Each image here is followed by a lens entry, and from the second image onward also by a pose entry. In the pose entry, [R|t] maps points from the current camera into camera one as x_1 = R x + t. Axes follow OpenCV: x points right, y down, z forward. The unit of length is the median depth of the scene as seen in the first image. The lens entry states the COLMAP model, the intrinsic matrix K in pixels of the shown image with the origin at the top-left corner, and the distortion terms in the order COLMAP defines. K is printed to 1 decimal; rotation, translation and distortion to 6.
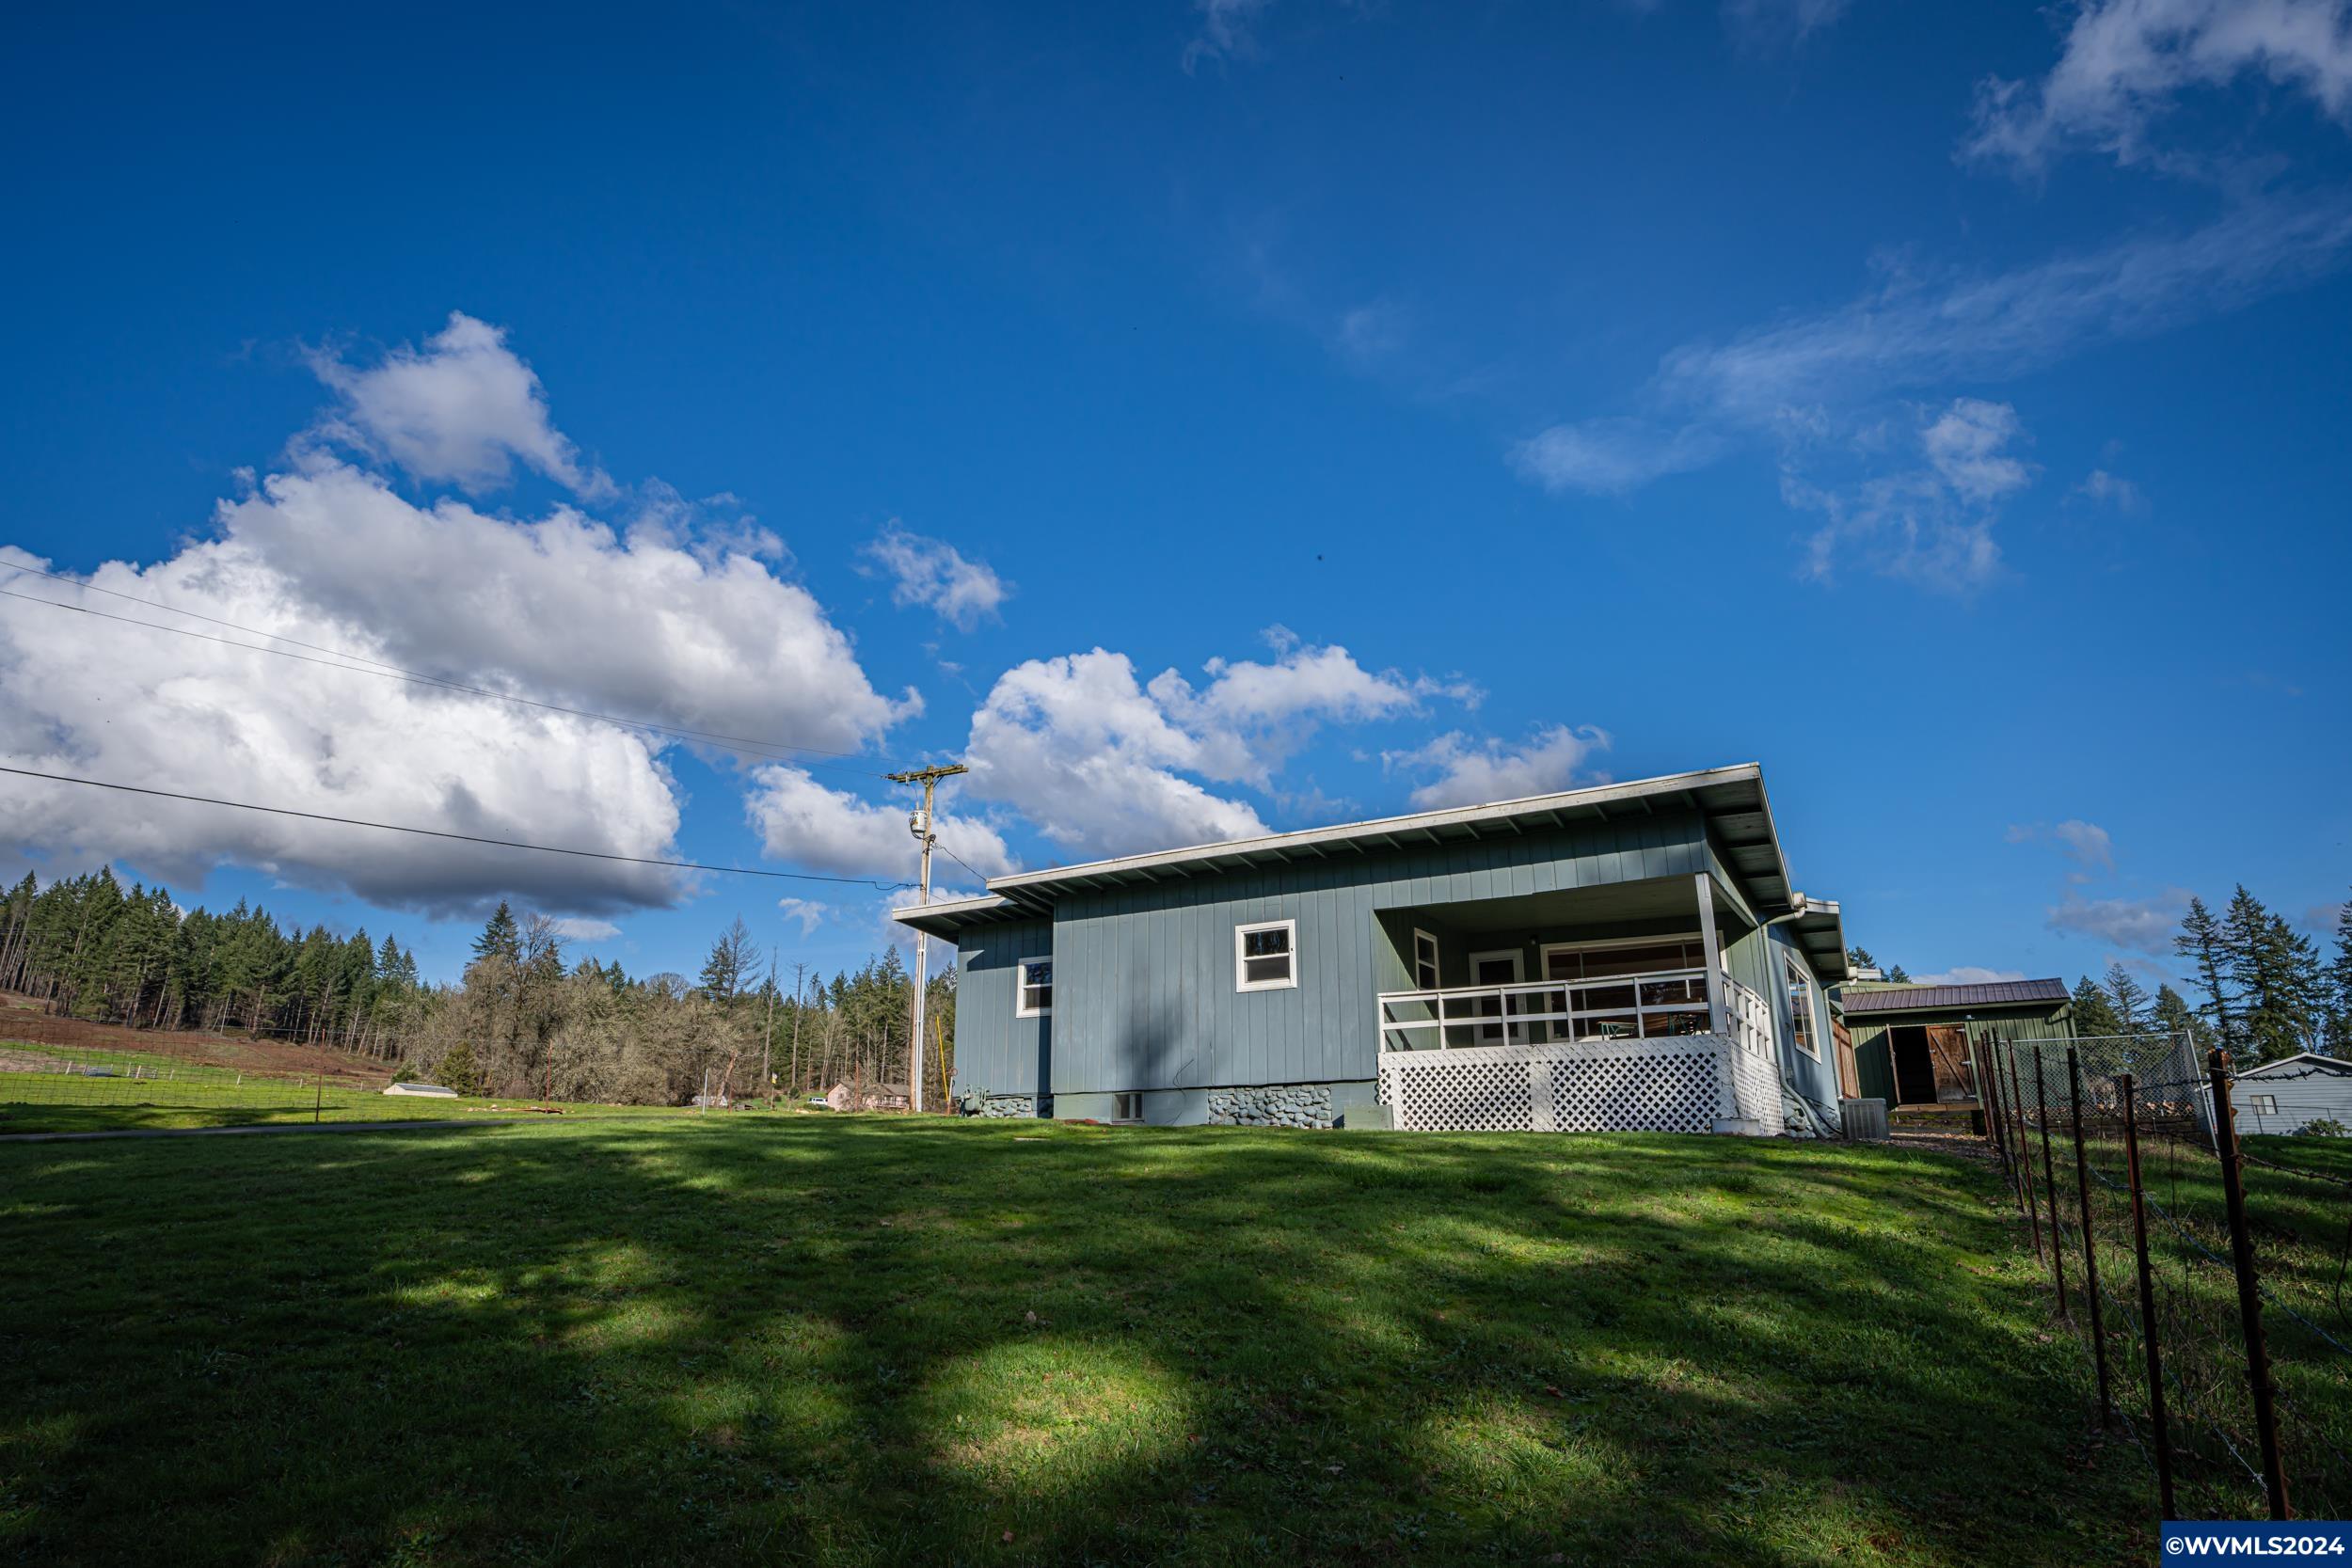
lens RADIAL K [[1359.5, 0, 1167.1], [0, 1359.5, 809.7], [0, 0, 1]] dist [-0.005278, -0.003817]
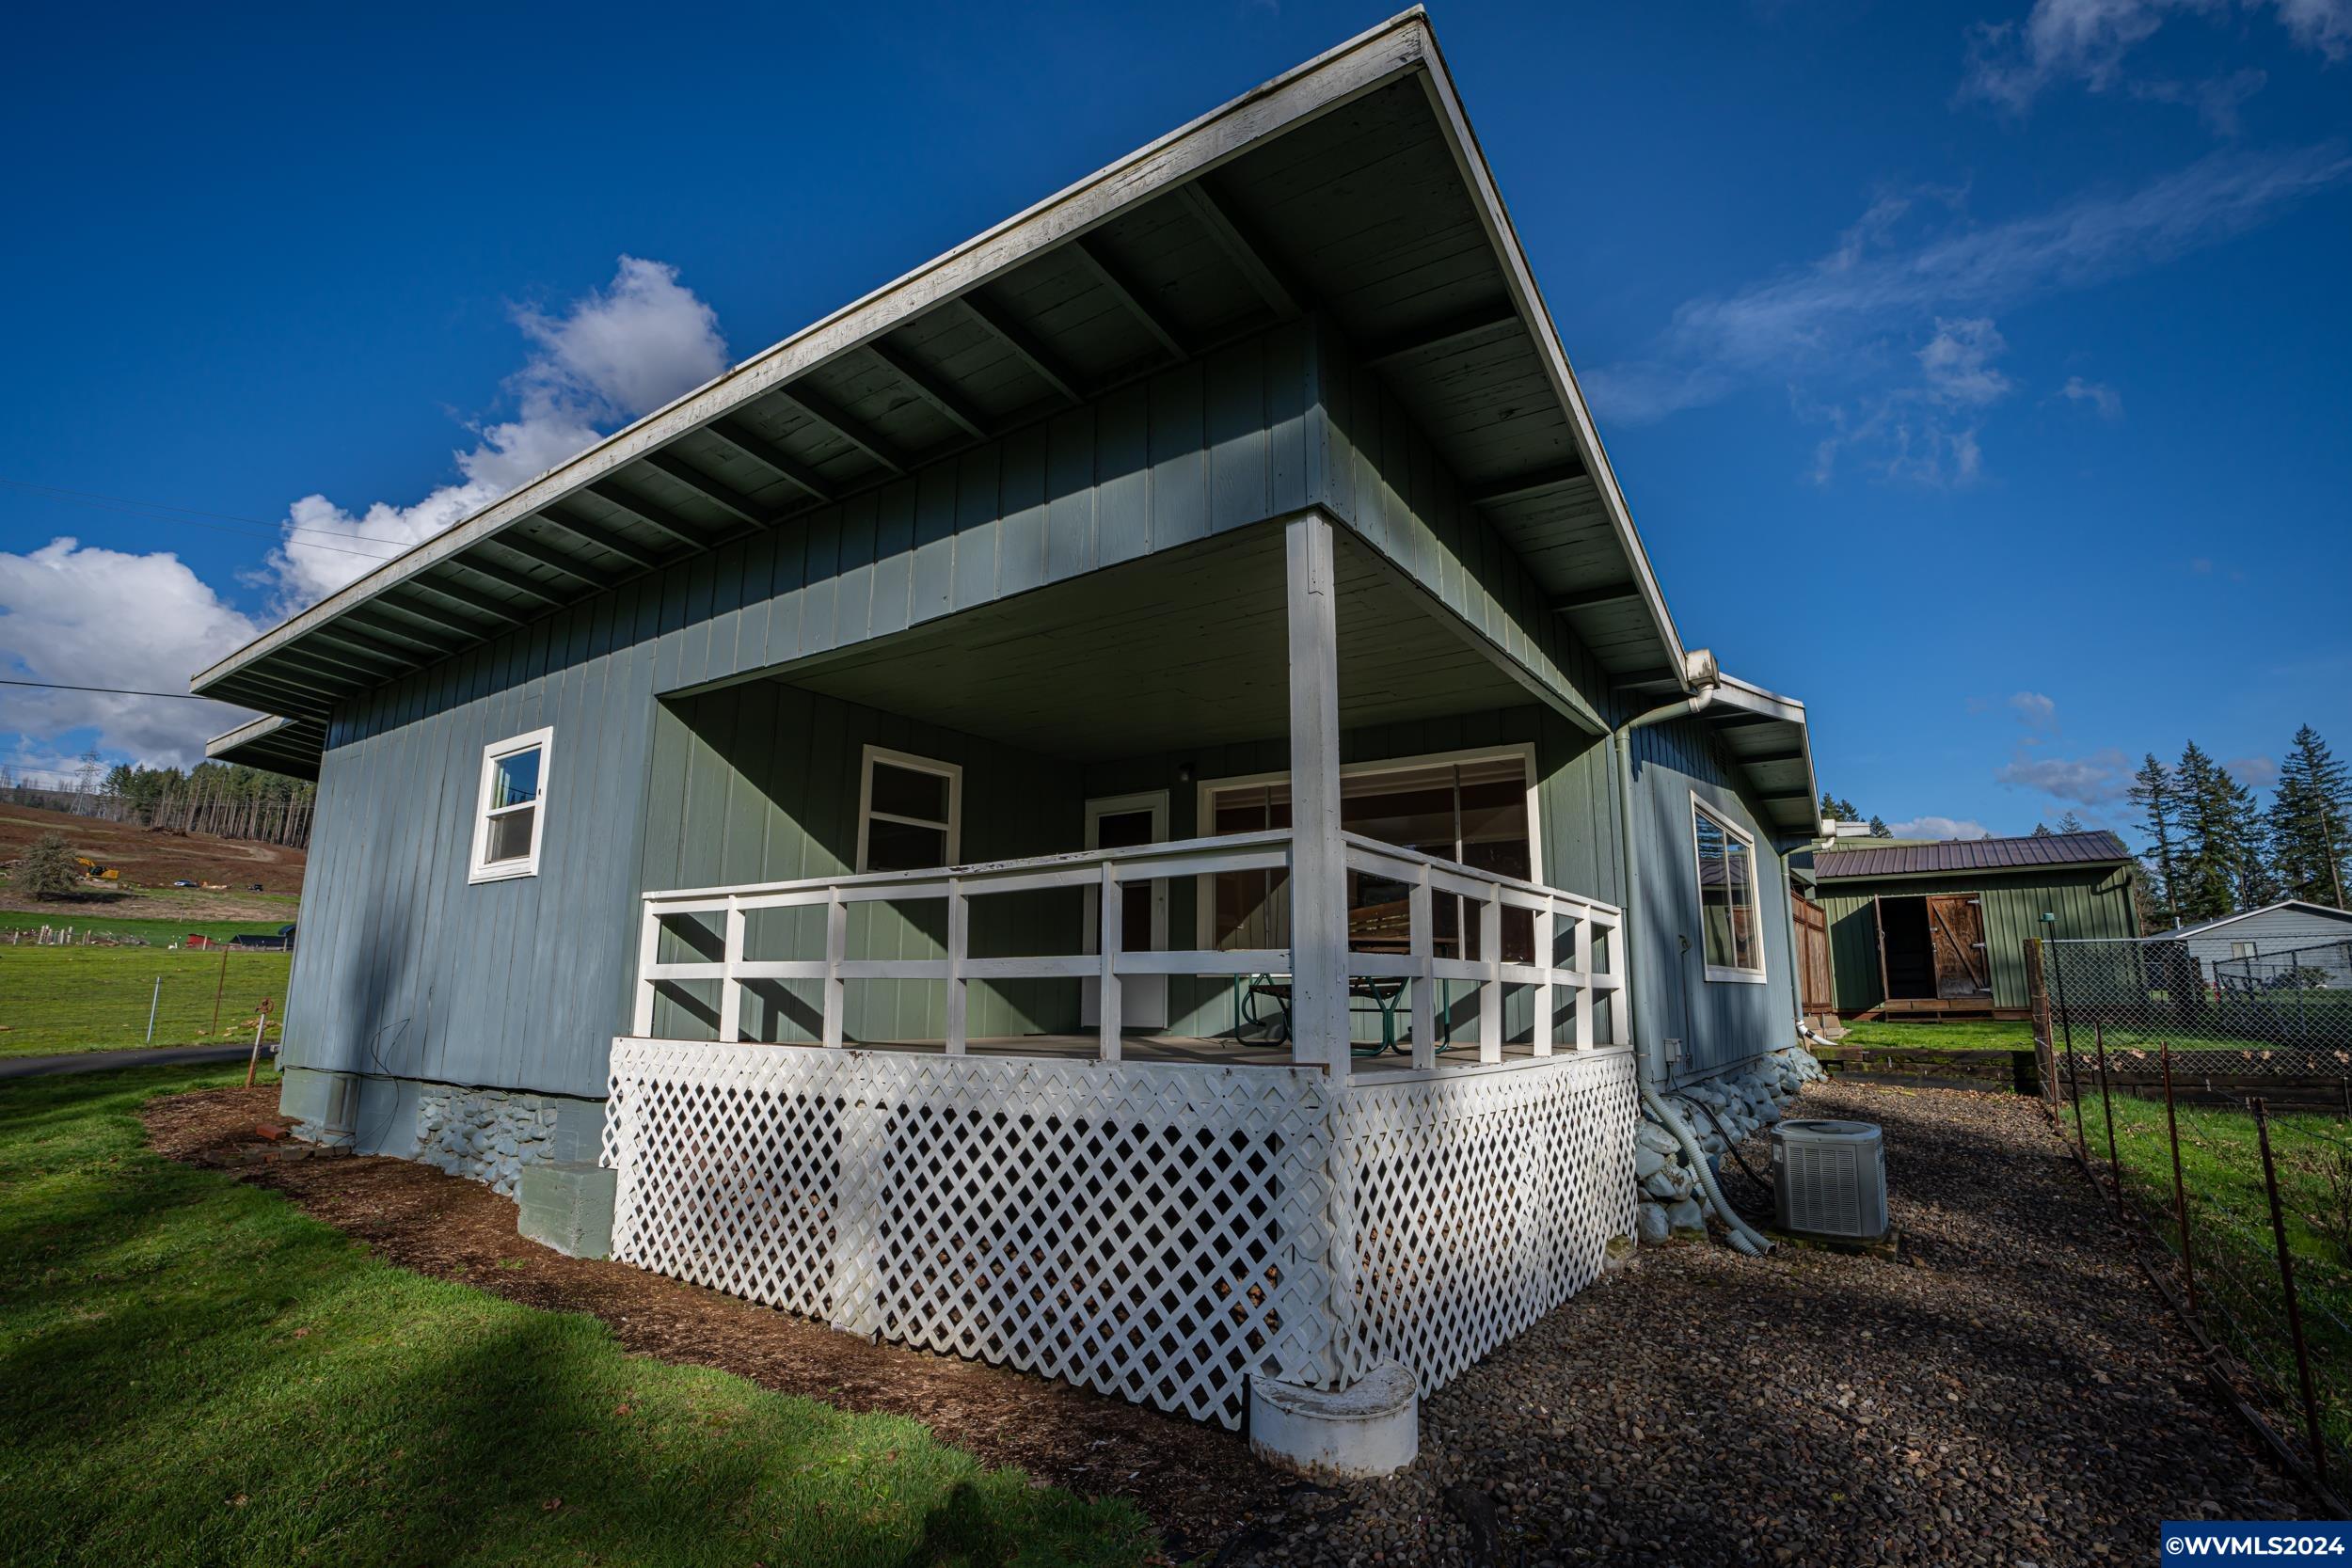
lens RADIAL K [[1087.1, 0, 1182.3], [0, 1087.1, 769.8], [0, 0, 1]] dist [-0.045075, 0.005554]
pose [[0.996719, -0.011154, -0.080170, 0.199280], [0.016460, 0.997695, 0.065826, 0.044656], [0.079251, -0.066929, 0.994605, 0.390826]]
